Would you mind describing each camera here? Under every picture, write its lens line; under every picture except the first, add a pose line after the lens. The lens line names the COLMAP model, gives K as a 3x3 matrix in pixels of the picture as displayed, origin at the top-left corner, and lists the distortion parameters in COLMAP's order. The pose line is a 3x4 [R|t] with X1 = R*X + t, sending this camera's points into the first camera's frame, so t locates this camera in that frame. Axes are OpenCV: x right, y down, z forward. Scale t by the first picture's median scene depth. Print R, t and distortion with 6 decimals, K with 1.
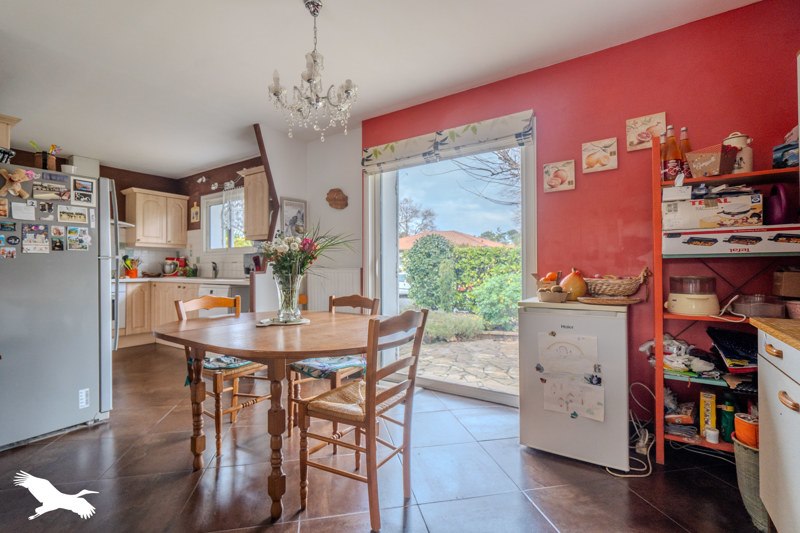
lens RADIAL K [[364.2, 0, 397.2], [0, 364.2, 263.4], [0, 0, 1]] dist [0.000581, -0.000111]
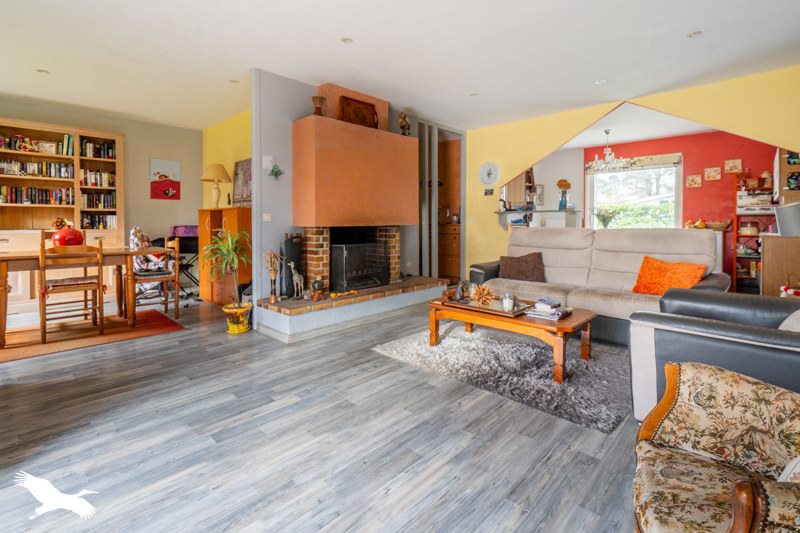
lens RADIAL K [[364.2, 0, 410.6], [0, 364.2, 228.5], [0, 0, 1]] dist [0.000581, -0.000111]
pose [[0.983824, 0.000822, -0.179135, -1.231860], [0.005090, 0.999458, 0.032539, -0.013788], [0.179064, -0.032924, 0.983286, -2.188789]]
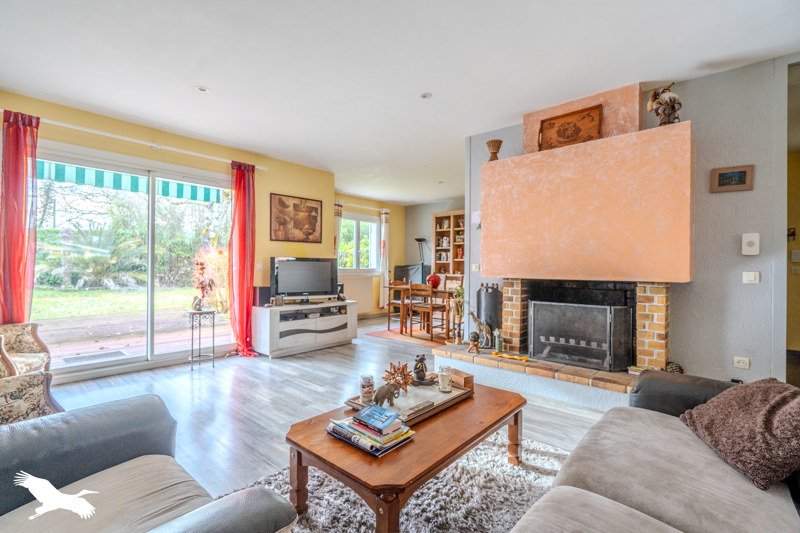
lens RADIAL K [[364.2, 0, 397.8], [0, 364.2, 269.3], [0, 0, 1]] dist [0.000581, -0.000111]
pose [[-0.130746, 0.002534, -0.991413, 1.372327], [0.001740, 0.999996, 0.002327, -0.002210], [0.991414, -0.001421, -0.130749, 1.745356]]
